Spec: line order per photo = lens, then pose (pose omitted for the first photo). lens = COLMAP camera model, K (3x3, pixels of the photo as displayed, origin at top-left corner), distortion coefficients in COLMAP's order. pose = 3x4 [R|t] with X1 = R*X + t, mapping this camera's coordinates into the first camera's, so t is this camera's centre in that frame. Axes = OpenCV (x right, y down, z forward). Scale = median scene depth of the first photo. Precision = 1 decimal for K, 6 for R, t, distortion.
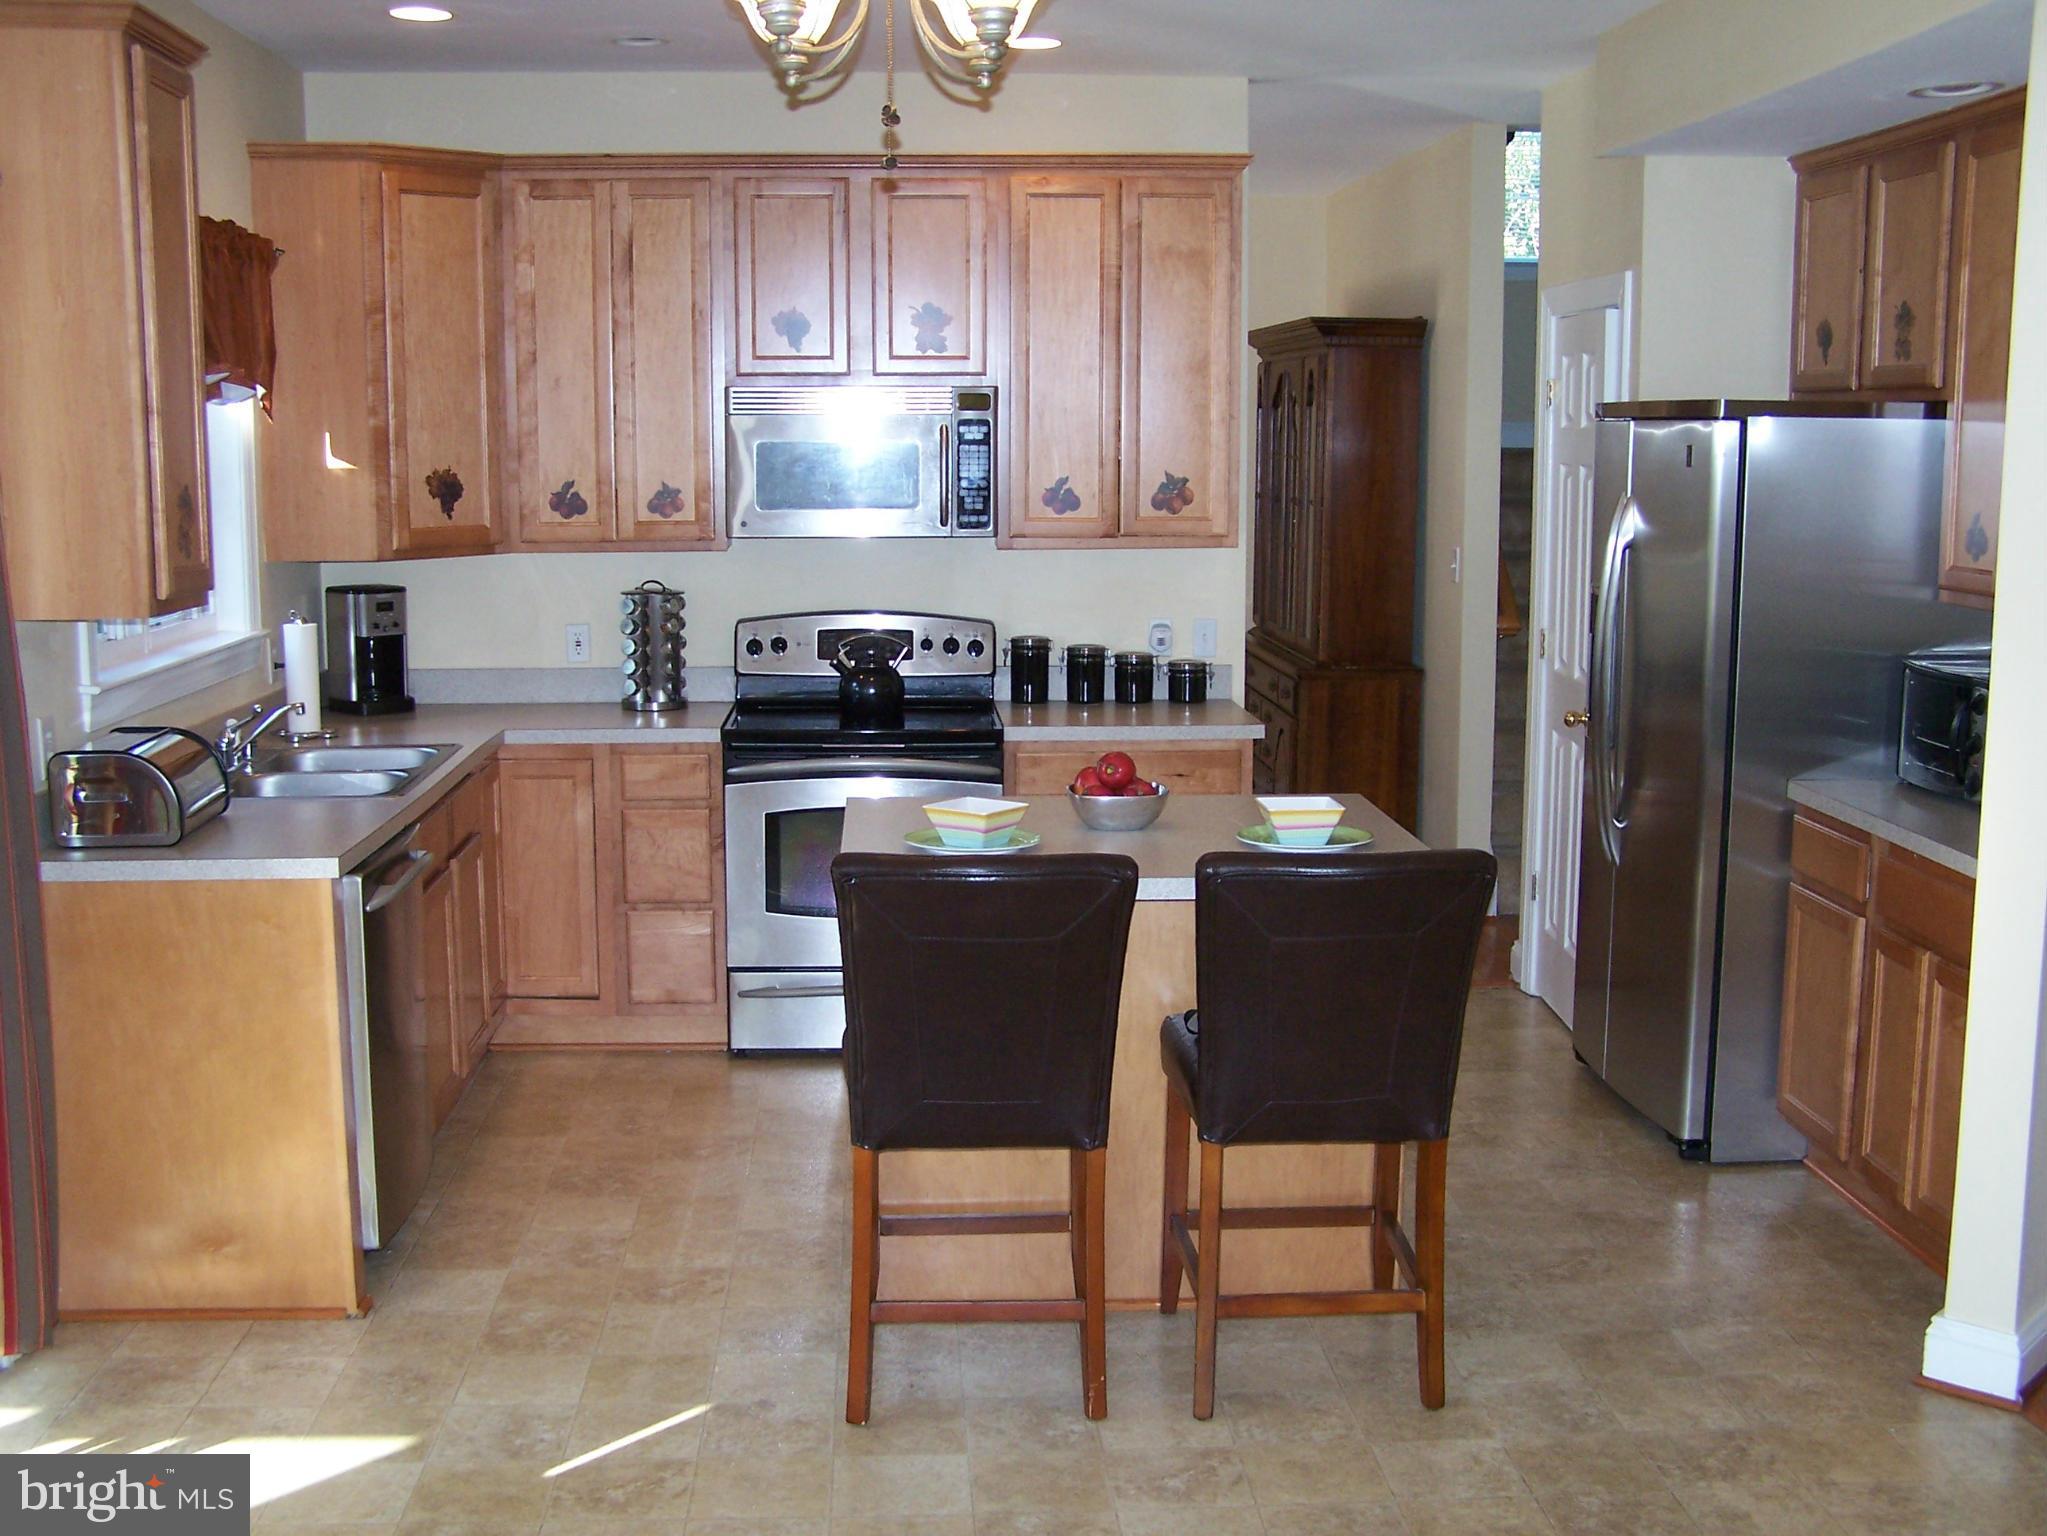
lens RADIAL K [[2247.0, 0, 1023.5], [0, 2247.0, 768.0], [0, 0, 1]] dist [-0.193995, 0.344106]
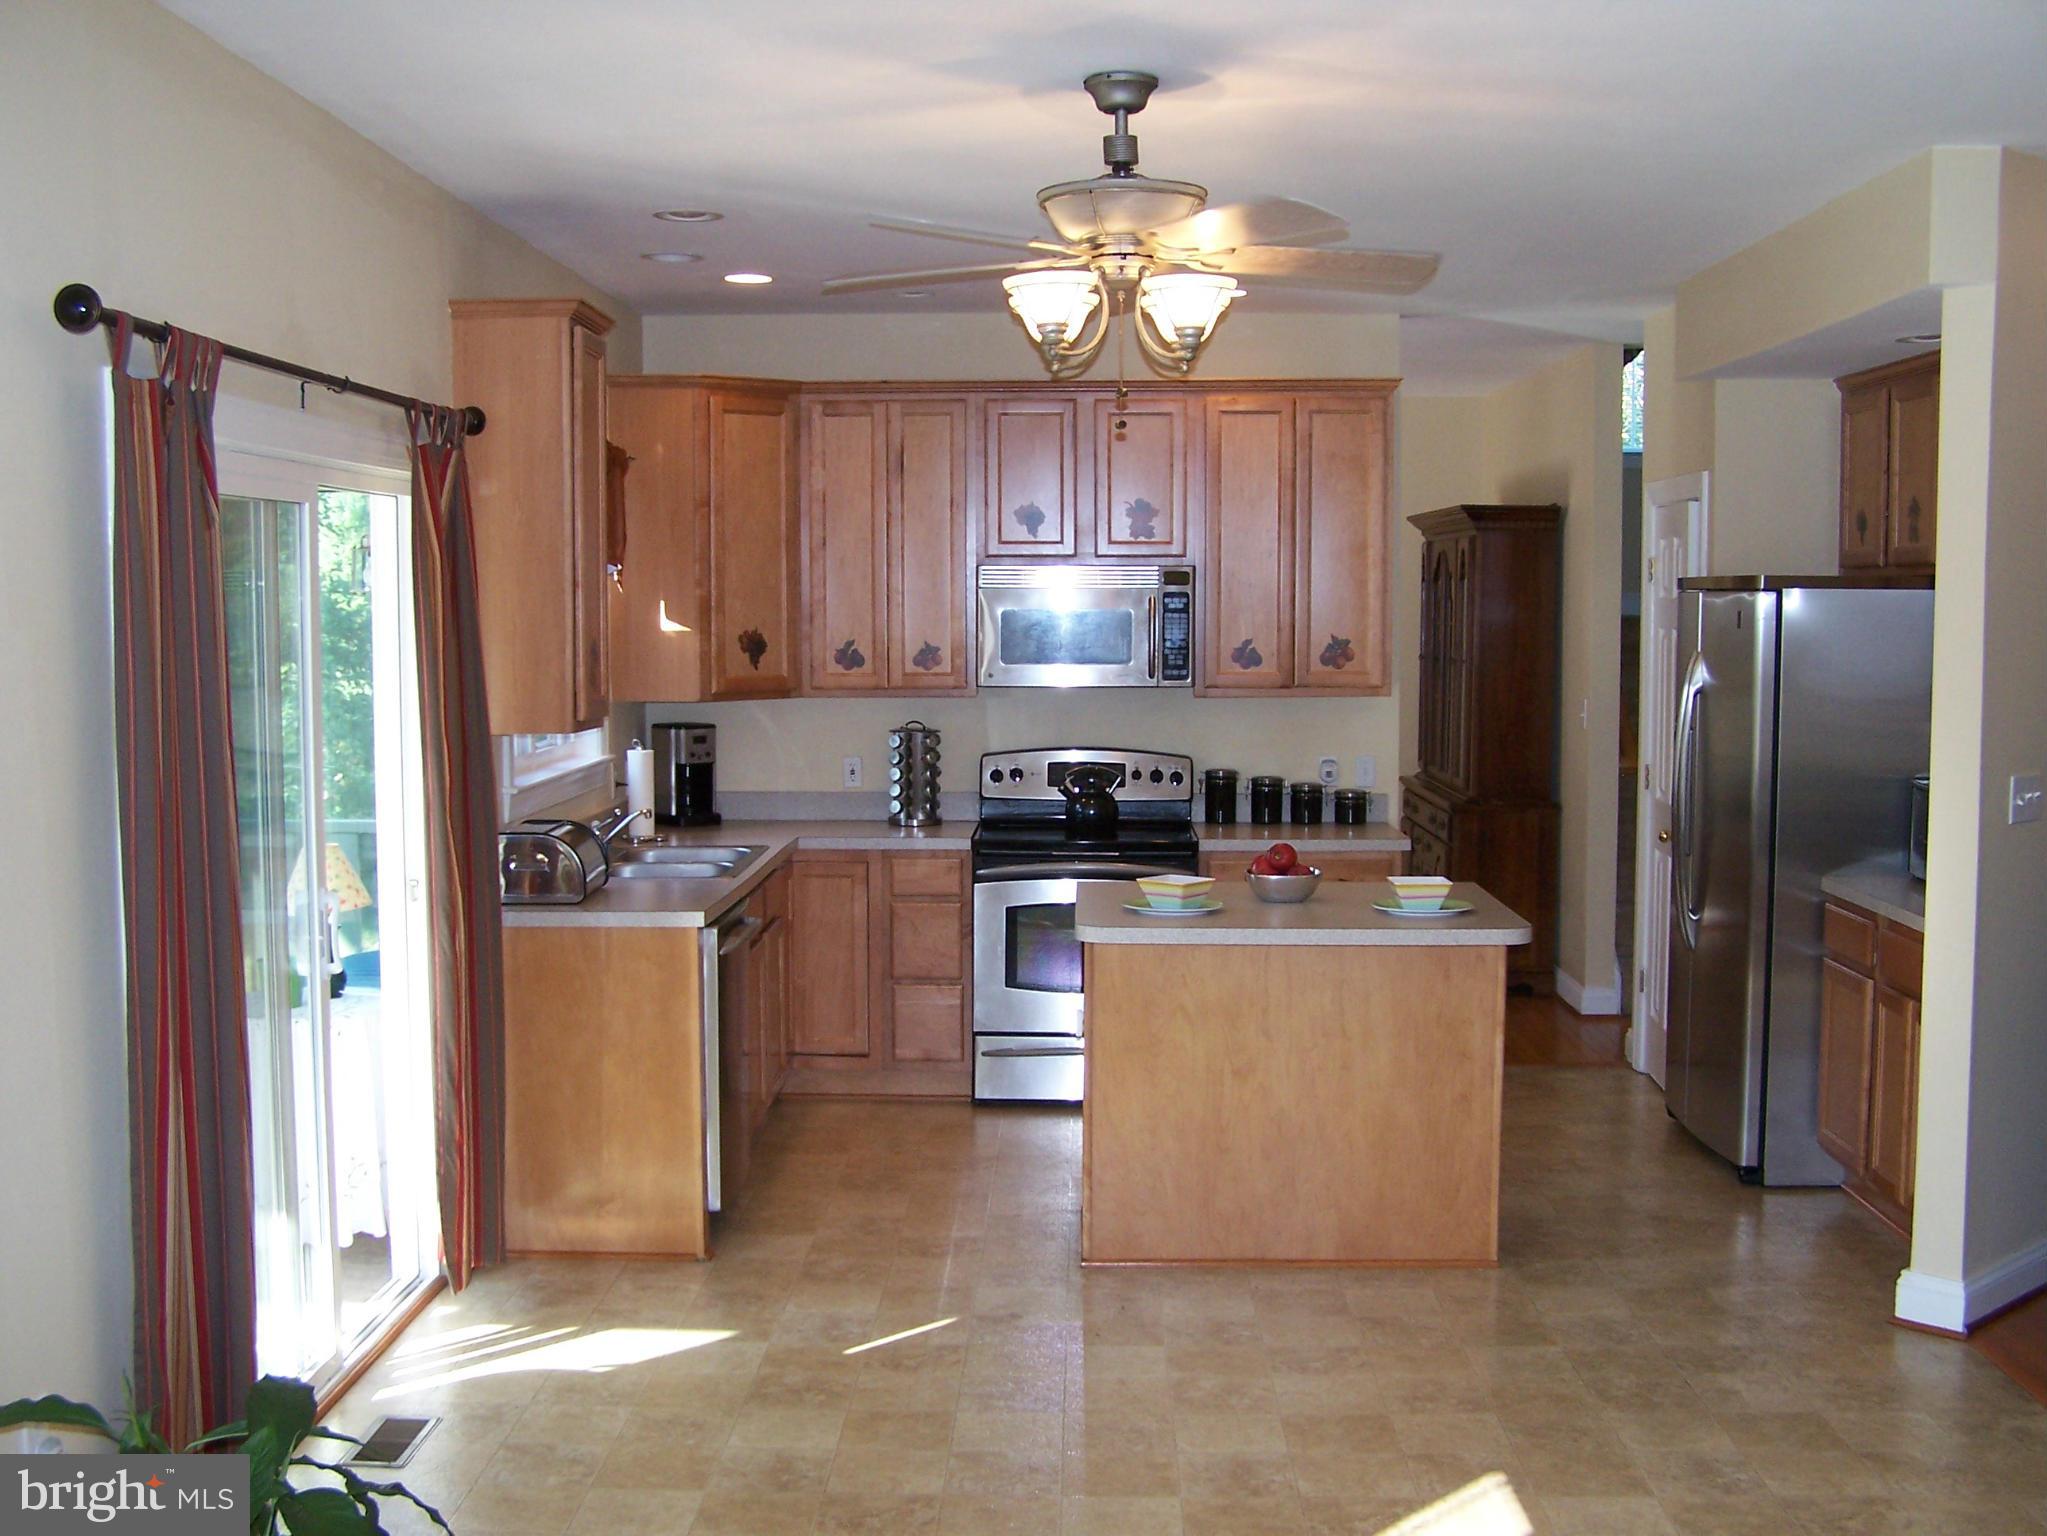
lens RADIAL K [[2247.0, 0, 1023.5], [0, 2247.0, 768.0], [0, 0, 1]] dist [-0.193995, 0.344106]
pose [[0.995997, 0.005439, -0.089221, 0.005047], [-0.012136, 0.997133, -0.074696, 0.035939], [0.088559, 0.075480, 0.993207, -0.239903]]
